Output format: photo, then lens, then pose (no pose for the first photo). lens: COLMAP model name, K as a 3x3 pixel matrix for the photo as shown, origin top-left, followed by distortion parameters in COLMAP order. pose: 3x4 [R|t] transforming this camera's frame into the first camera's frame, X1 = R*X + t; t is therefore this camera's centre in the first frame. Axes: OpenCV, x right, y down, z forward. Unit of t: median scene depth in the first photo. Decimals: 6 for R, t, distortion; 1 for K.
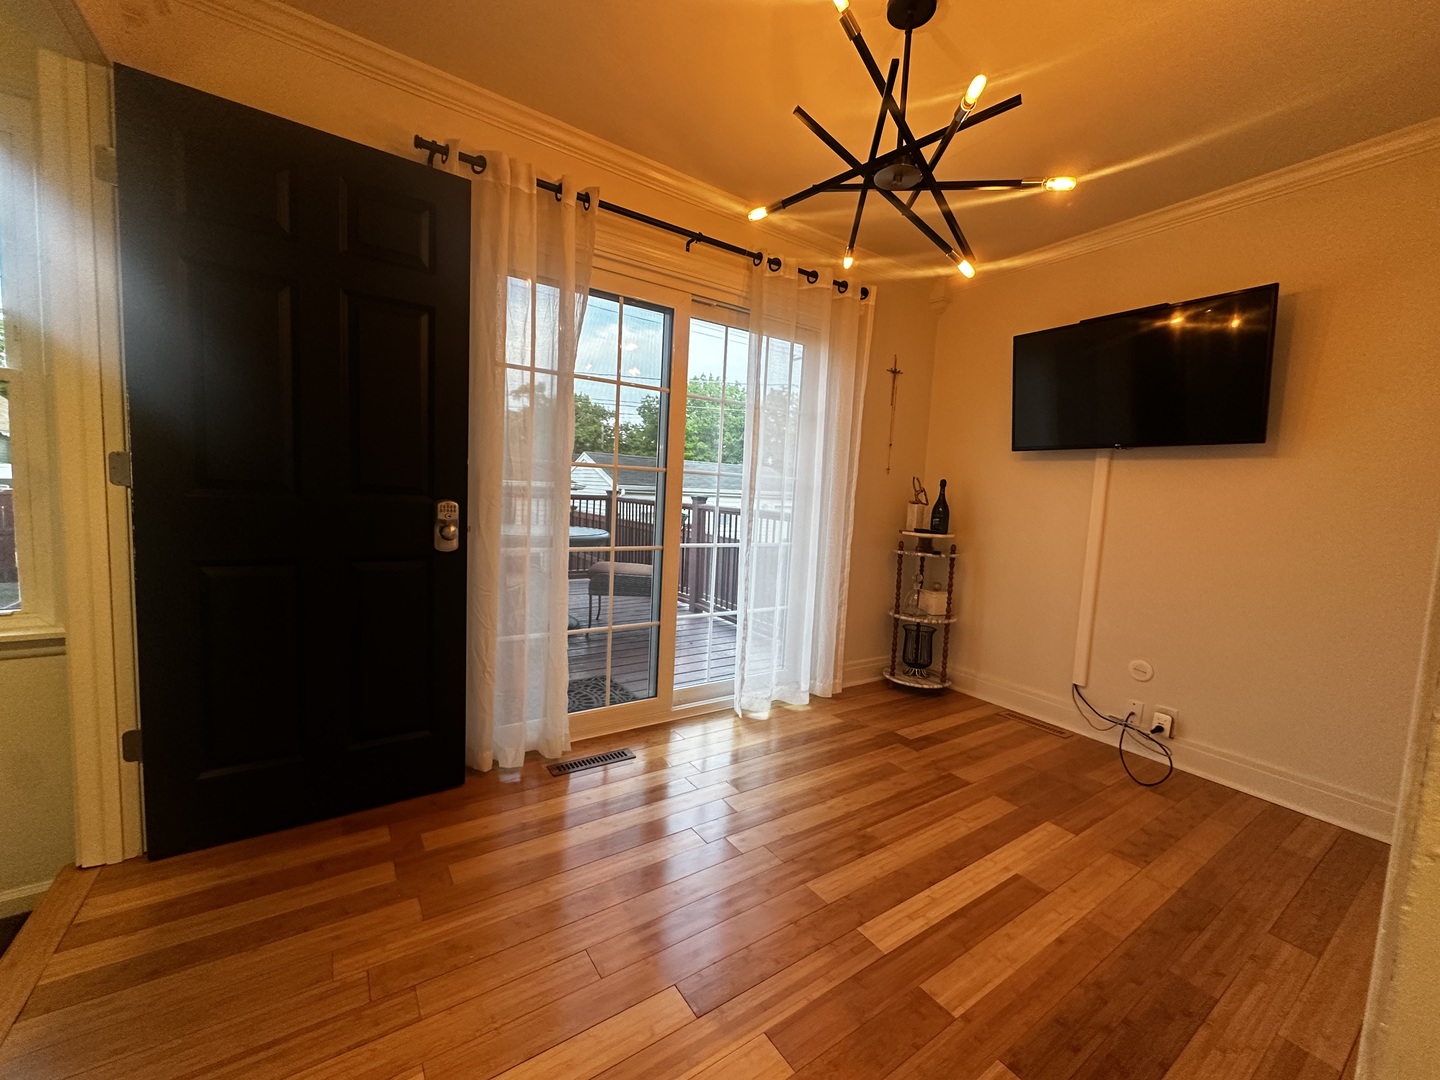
lens RADIAL K [[572.7, 0, 710.1], [0, 572.7, 544.7], [0, 0, 1]] dist [-0.000481, -0.000026]
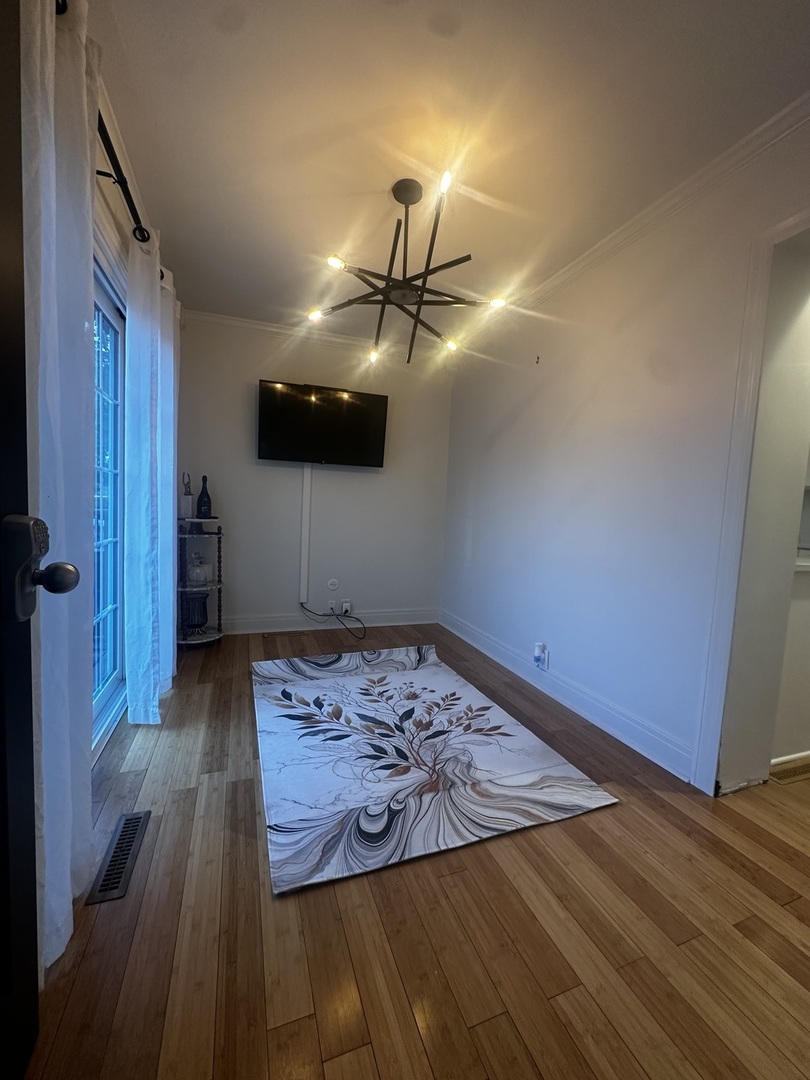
lens RADIAL K [[434.7, 0, 405.0], [0, 434.7, 540.0], [0, 0, 1]] dist [-0.000986, -0.000061]
pose [[0.231687, -0.113435, 0.966154, -0.506694], [0.058643, 0.993000, 0.102525, -0.051941], [-0.971021, 0.032904, 0.236717, 0.399047]]
